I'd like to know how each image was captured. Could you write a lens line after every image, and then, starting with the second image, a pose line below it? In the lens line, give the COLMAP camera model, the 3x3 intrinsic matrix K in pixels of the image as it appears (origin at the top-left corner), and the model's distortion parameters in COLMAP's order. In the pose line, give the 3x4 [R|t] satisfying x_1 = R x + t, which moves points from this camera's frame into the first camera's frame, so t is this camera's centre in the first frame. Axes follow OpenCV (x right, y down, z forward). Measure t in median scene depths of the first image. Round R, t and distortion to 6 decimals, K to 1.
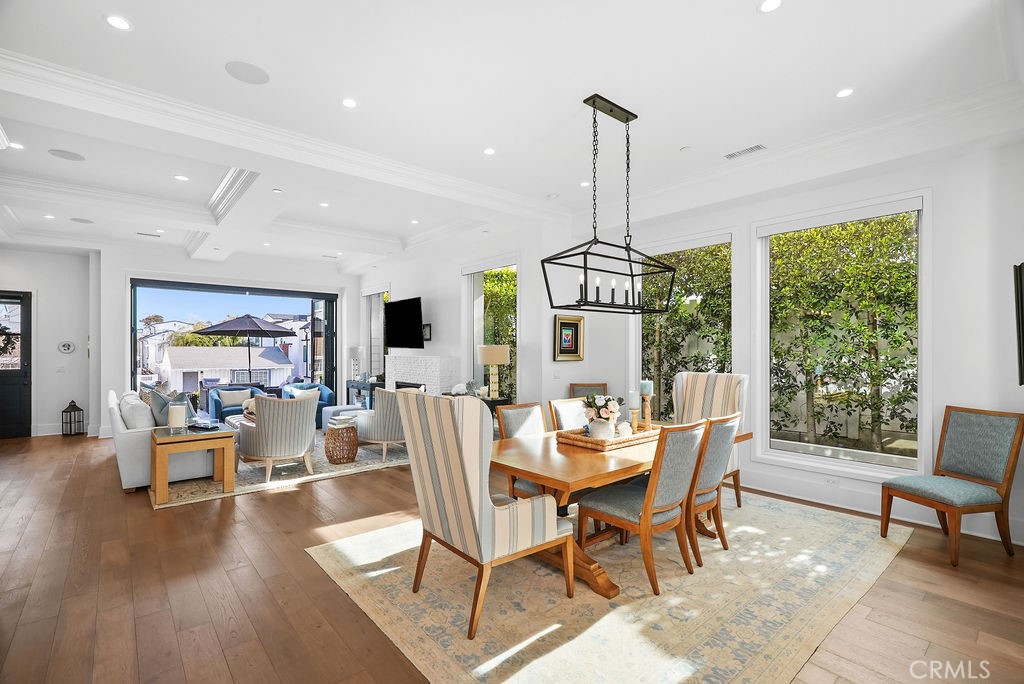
lens RADIAL K [[468.0, 0, 511.3], [0, 468.0, 349.3], [0, 0, 1]] dist [-0.001179, 0.000200]
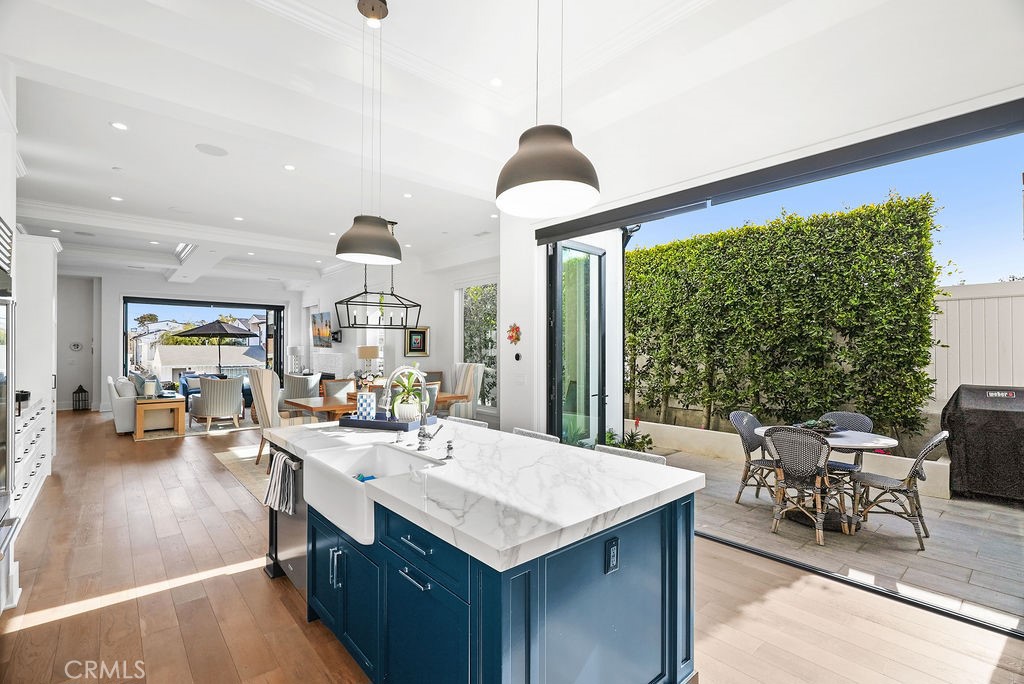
lens RADIAL K [[461.2, 0, 509.1], [0, 461.2, 346.0], [0, 0, 1]] dist [-0.004327, 0.000478]
pose [[0.999919, 0.002095, 0.012522, 0.298620], [-0.002030, 0.999984, -0.005204, -0.001181], [-0.012533, 0.005179, 0.999908, -0.359409]]
